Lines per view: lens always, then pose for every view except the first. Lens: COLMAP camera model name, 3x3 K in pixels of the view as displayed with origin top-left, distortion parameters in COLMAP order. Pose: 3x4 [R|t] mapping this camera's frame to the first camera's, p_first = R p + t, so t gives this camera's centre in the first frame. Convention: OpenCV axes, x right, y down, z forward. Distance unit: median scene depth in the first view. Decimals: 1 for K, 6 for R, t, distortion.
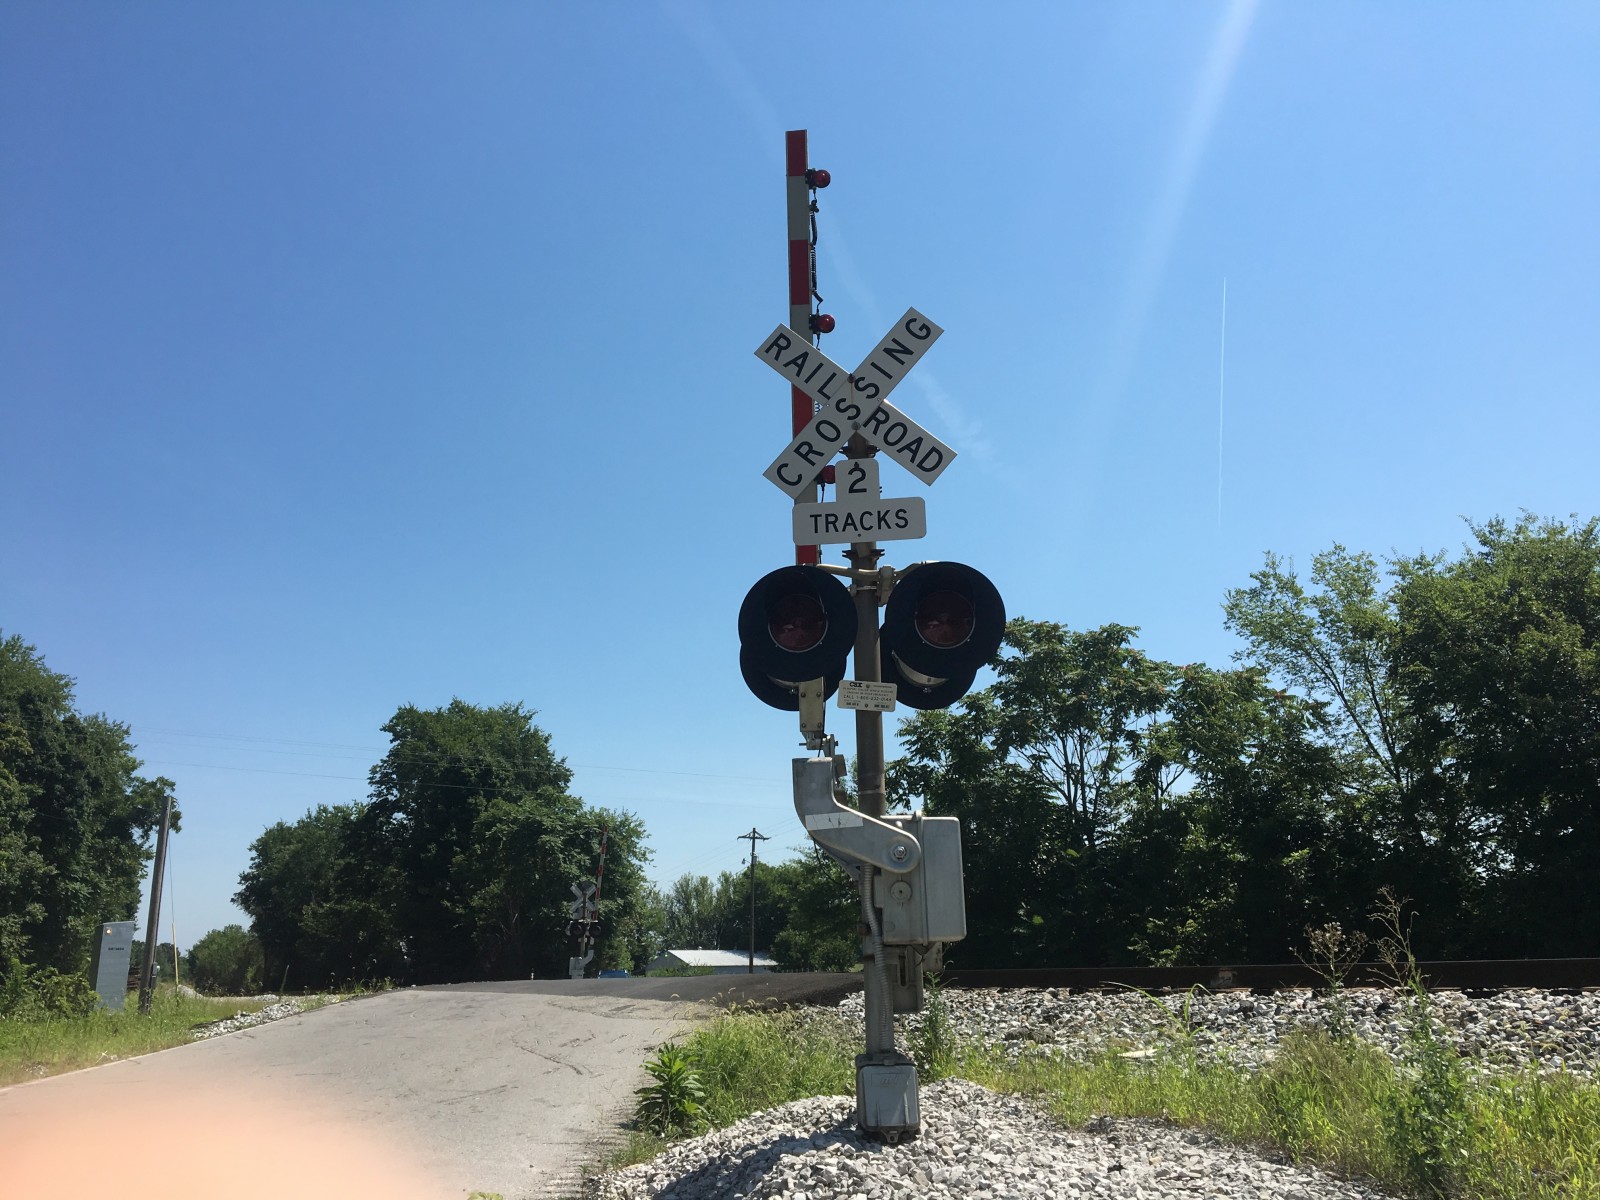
lens RADIAL K [[1338.4, 0, 795.2], [0, 1338.4, 599.0], [0, 0, 1]] dist [0.080703, -0.119224]
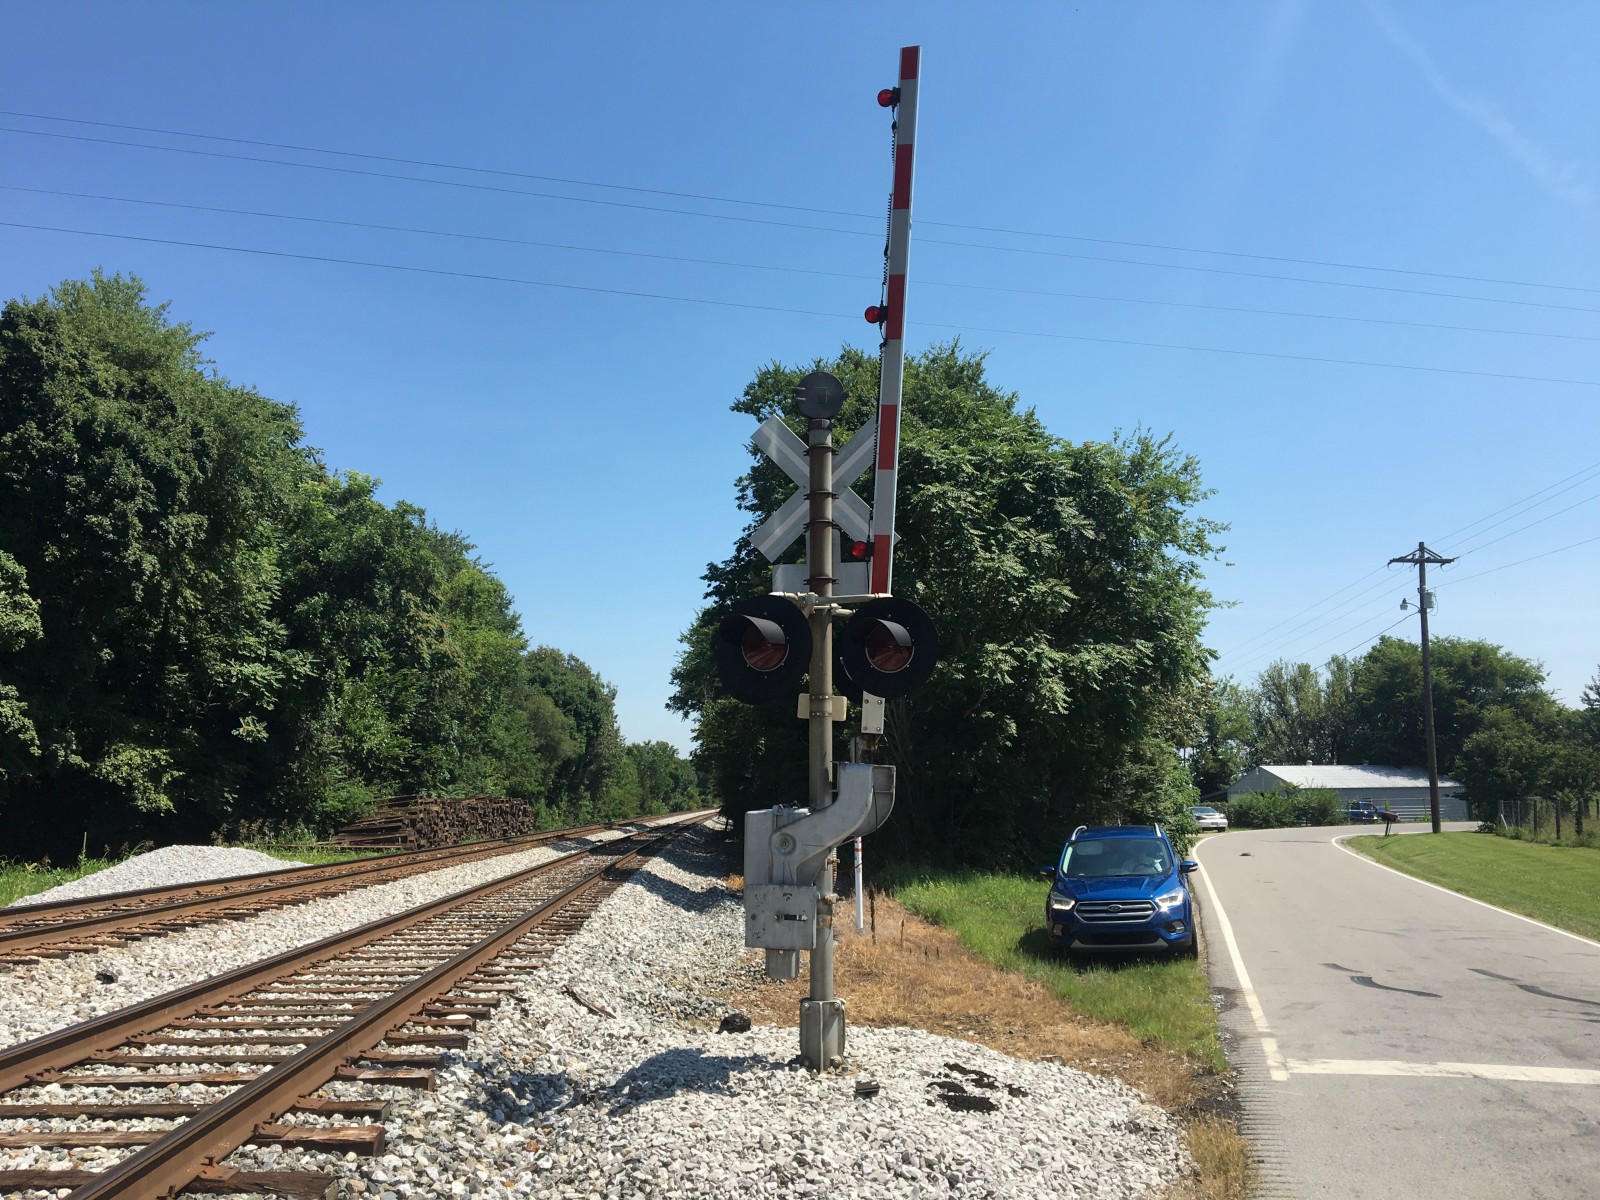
lens RADIAL K [[1338.4, 0, 795.2], [0, 1338.4, 599.0], [0, 0, 1]] dist [0.080703, -0.119224]
pose [[0.915490, -0.059024, -0.397987, -0.058706], [0.110546, 0.988012, 0.107760, 0.140086], [0.386855, -0.142649, 0.911040, 0.536968]]
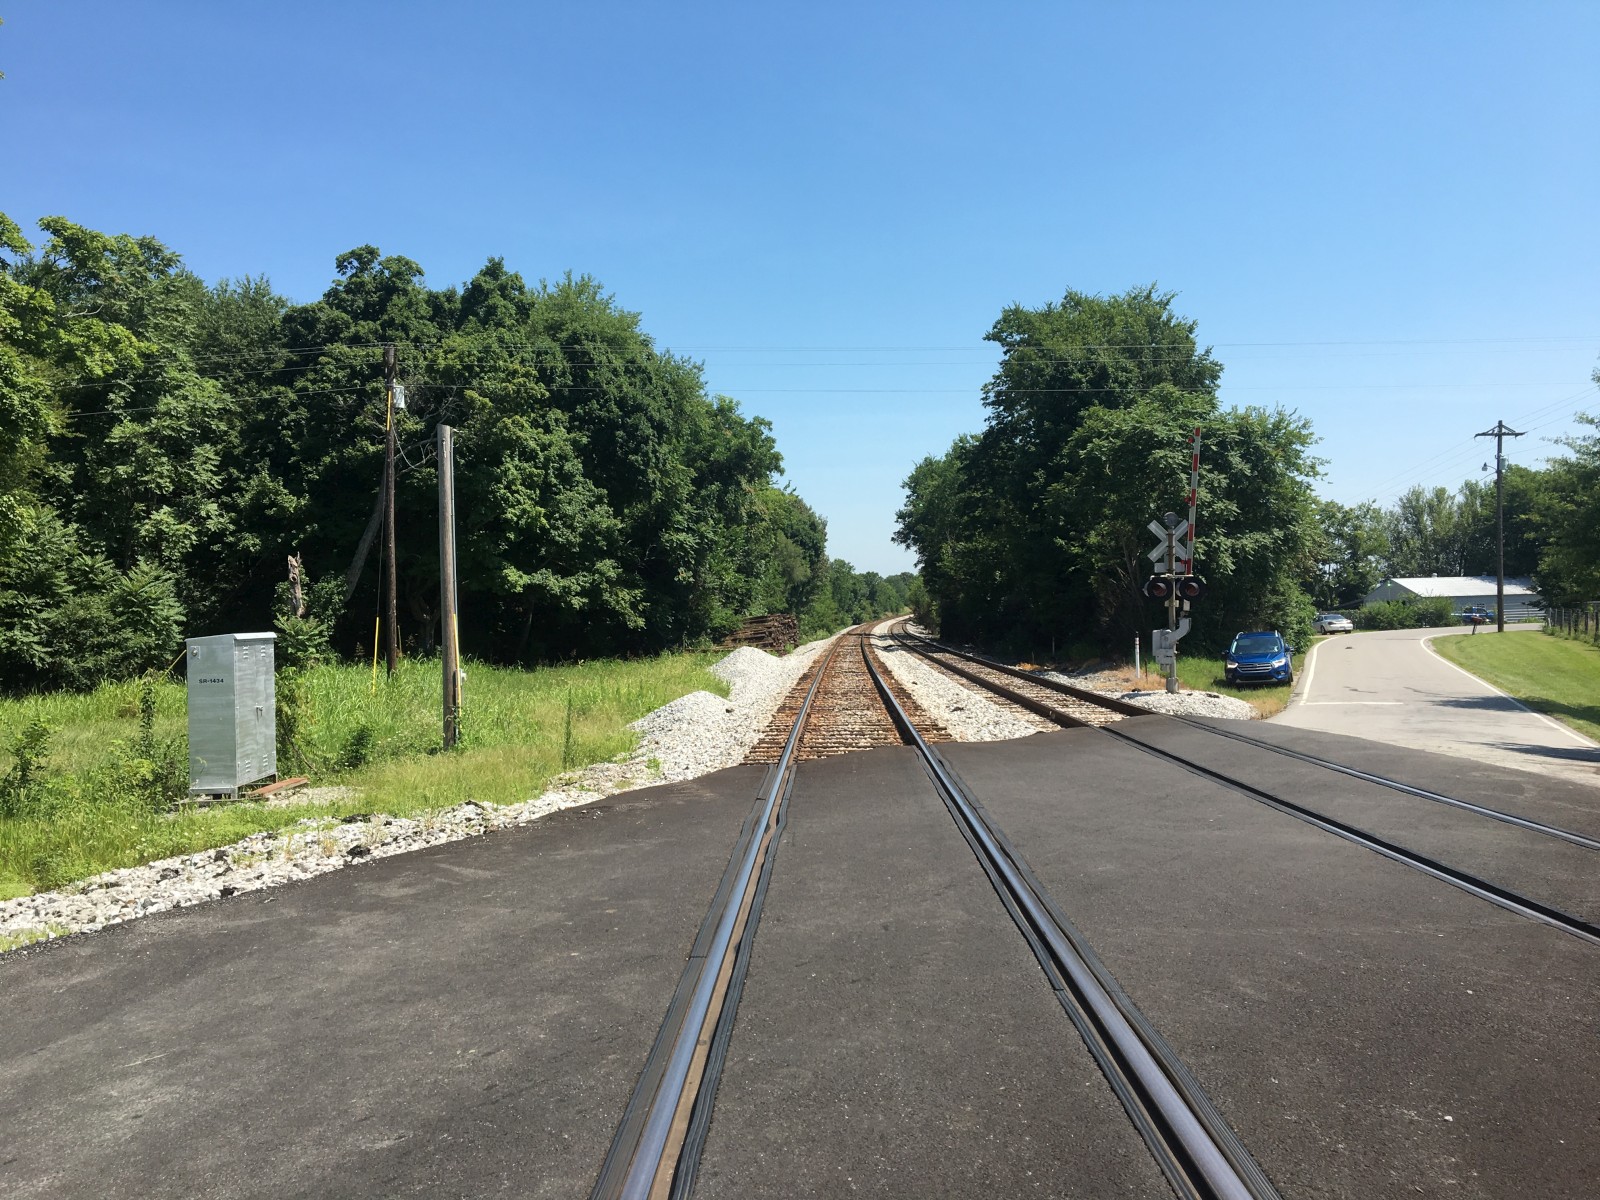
lens RADIAL K [[1343.4, 0, 790.5], [0, 1343.4, 604.2], [0, 0, 1]] dist [0.107512, -0.217886]
pose [[0.865718, -0.013876, -0.500339, 0.004988], [0.151307, 0.960103, 0.235176, 0.046889], [0.477114, -0.279301, 0.833279, 0.238040]]
